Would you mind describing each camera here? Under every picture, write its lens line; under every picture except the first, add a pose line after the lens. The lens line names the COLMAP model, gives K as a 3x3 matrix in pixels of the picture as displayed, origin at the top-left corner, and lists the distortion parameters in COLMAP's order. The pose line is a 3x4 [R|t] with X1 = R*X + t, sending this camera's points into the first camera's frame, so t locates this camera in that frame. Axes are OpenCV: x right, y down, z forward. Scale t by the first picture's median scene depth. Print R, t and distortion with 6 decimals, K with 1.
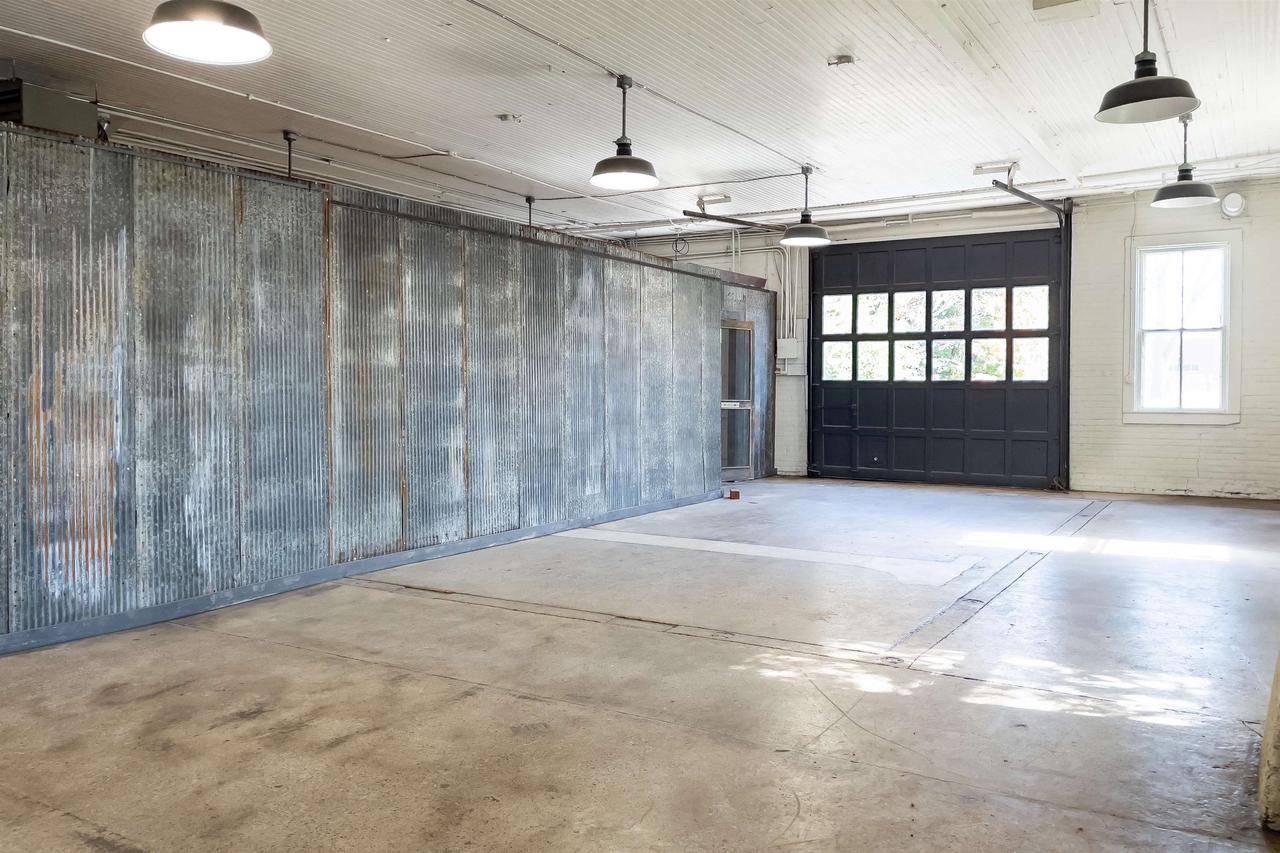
lens RADIAL K [[986.0, 0, 636.6], [0, 986.0, 399.5], [0, 0, 1]] dist [0.043714, 0.000147]
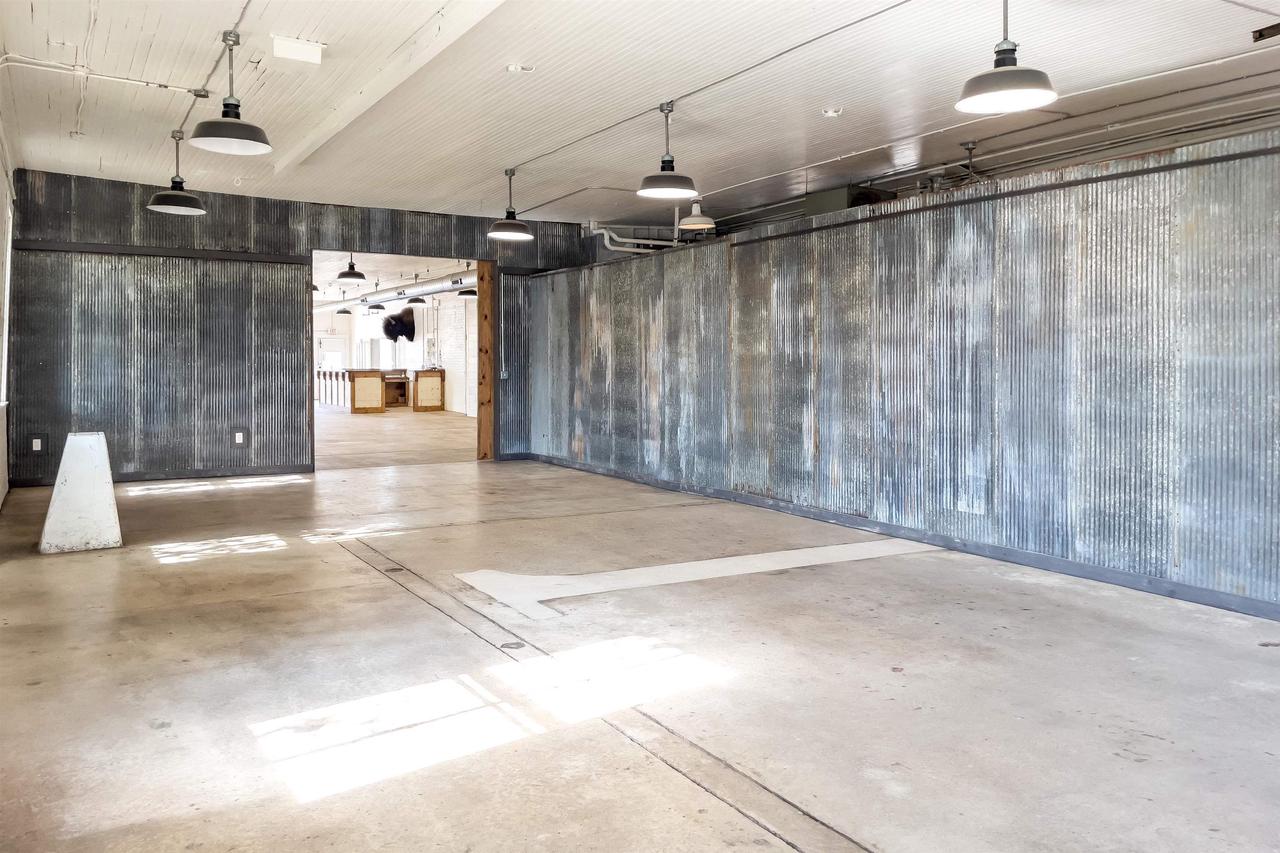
lens RADIAL K [[1016.3, 0, 588.1], [0, 1016.3, 376.3], [0, 0, 1]] dist [0.121089, -0.115412]
pose [[-0.515241, 0.012729, -0.856951, 0.793619], [-0.012703, 0.999666, 0.022487, -0.025254], [0.856951, 0.022472, -0.514907, 1.147338]]
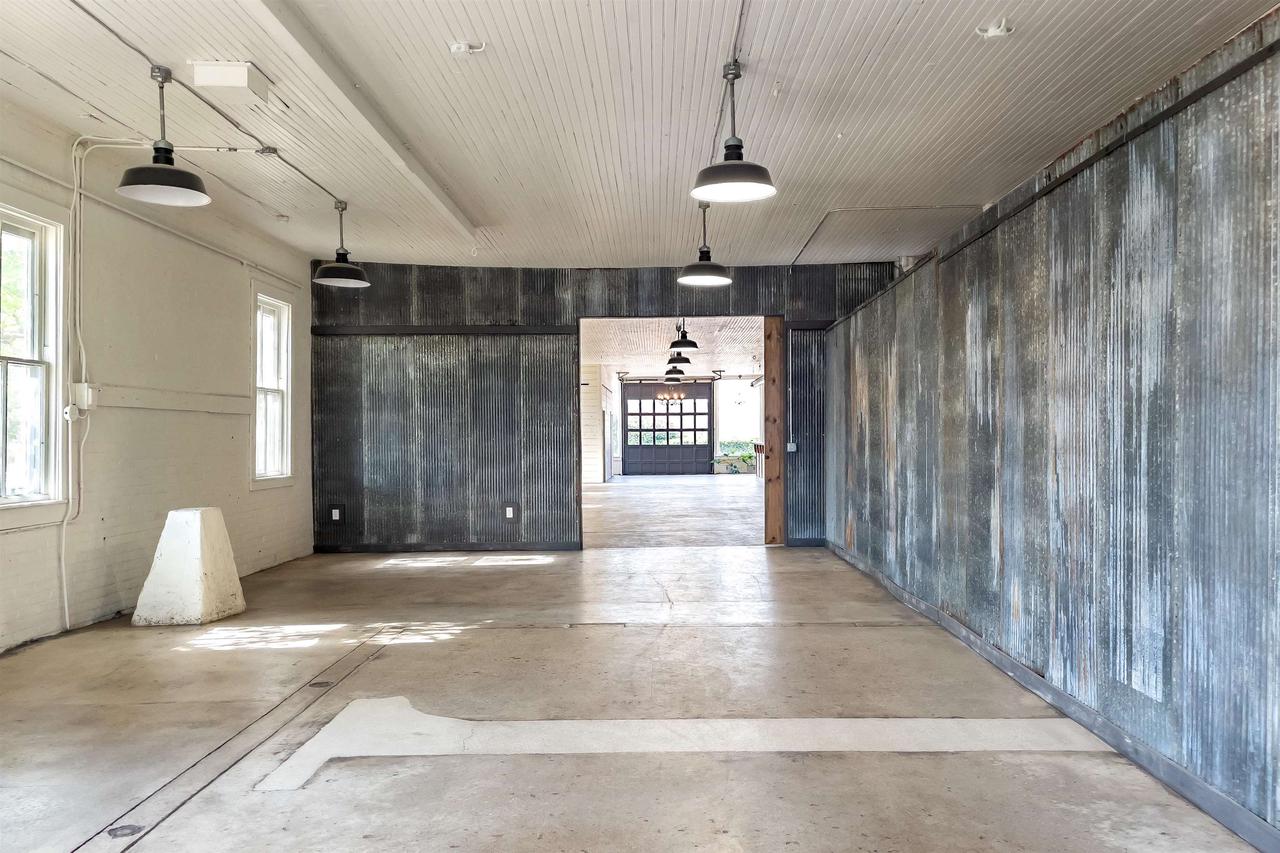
lens RADIAL K [[974.9, 0, 621.1], [0, 974.9, 470.6], [0, 0, 1]] dist [0.073197, -0.090073]
pose [[-0.867790, 0.028119, -0.496135, 0.357806], [0.005458, 0.998877, 0.047066, -0.022108], [0.496902, 0.038135, -0.866969, 1.242826]]
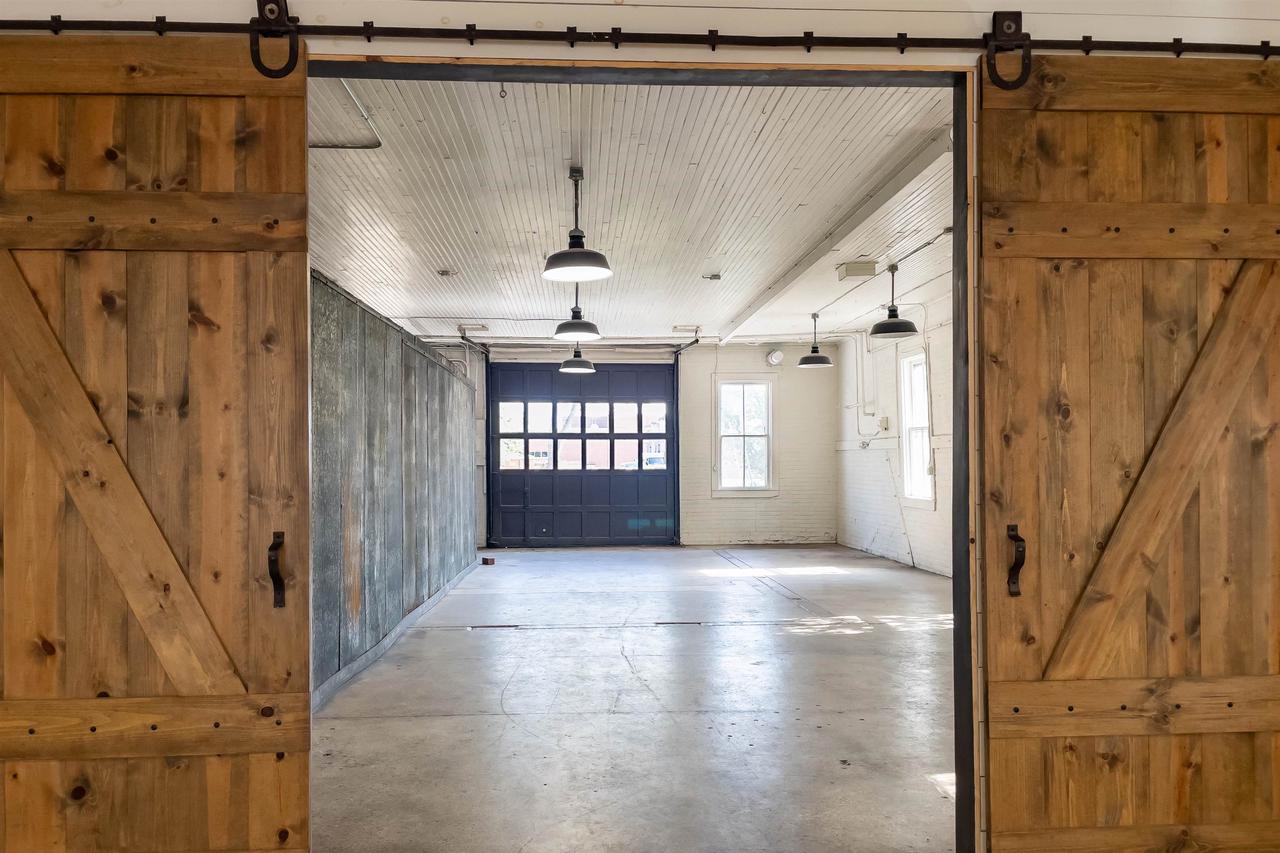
lens RADIAL K [[974.9, 0, 621.1], [0, 974.9, 470.6], [0, 0, 1]] dist [0.073197, -0.090073]
pose [[0.828431, -0.007048, 0.560047, -0.568426], [0.014189, 0.999864, -0.008406, -0.008529], [-0.559912, 0.014910, 0.828418, -0.162259]]
